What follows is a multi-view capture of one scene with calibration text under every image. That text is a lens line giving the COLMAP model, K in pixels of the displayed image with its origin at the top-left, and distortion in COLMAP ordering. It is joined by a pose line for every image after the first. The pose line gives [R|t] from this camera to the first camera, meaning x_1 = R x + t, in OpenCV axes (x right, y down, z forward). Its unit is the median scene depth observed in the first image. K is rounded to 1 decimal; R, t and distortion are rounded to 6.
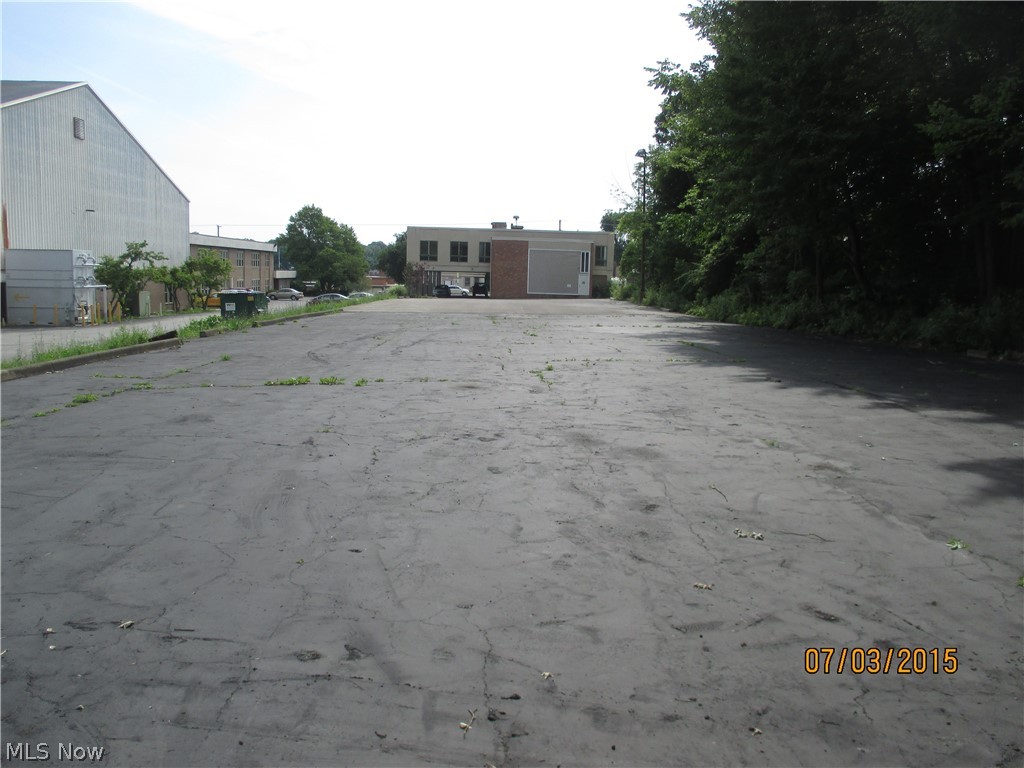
lens RADIAL K [[854.3, 0, 515.2], [0, 854.3, 383.2], [0, 0, 1]] dist [-0.033529, 0.014466]
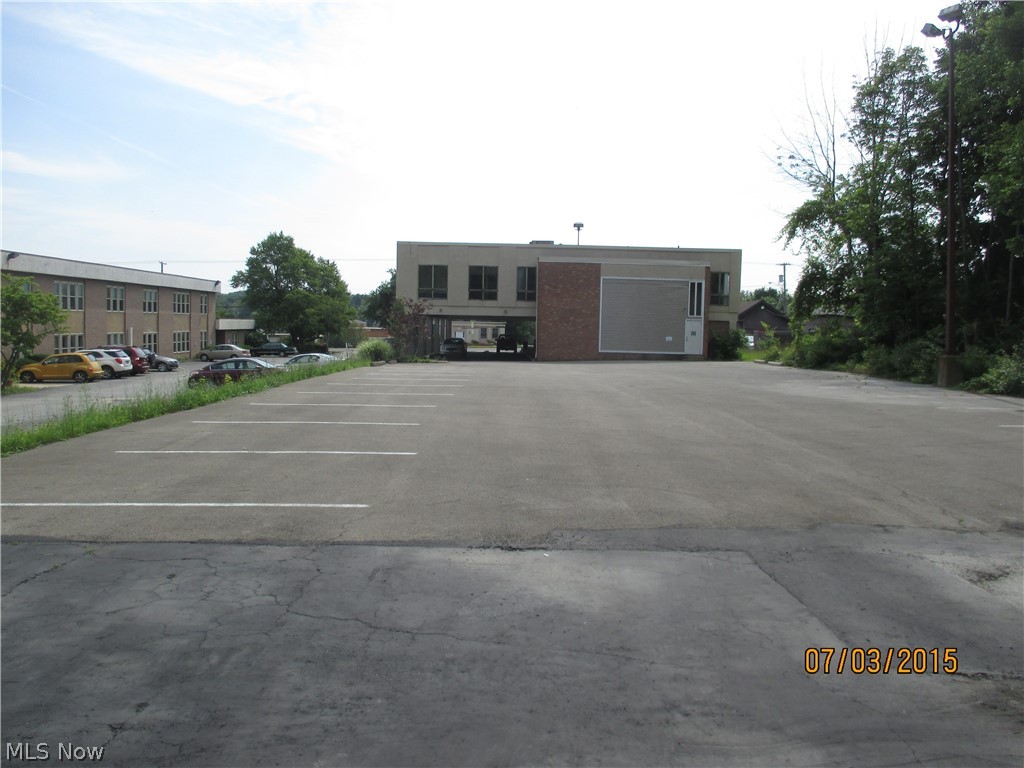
lens RADIAL K [[854.3, 0, 510.0], [0, 854.3, 384.4], [0, 0, 1]] dist [-0.033529, 0.014466]
pose [[0.999850, -0.005446, -0.016437, -0.037494], [0.004486, 0.998314, -0.057864, -0.048354], [0.016724, 0.057782, 0.998189, 0.406152]]
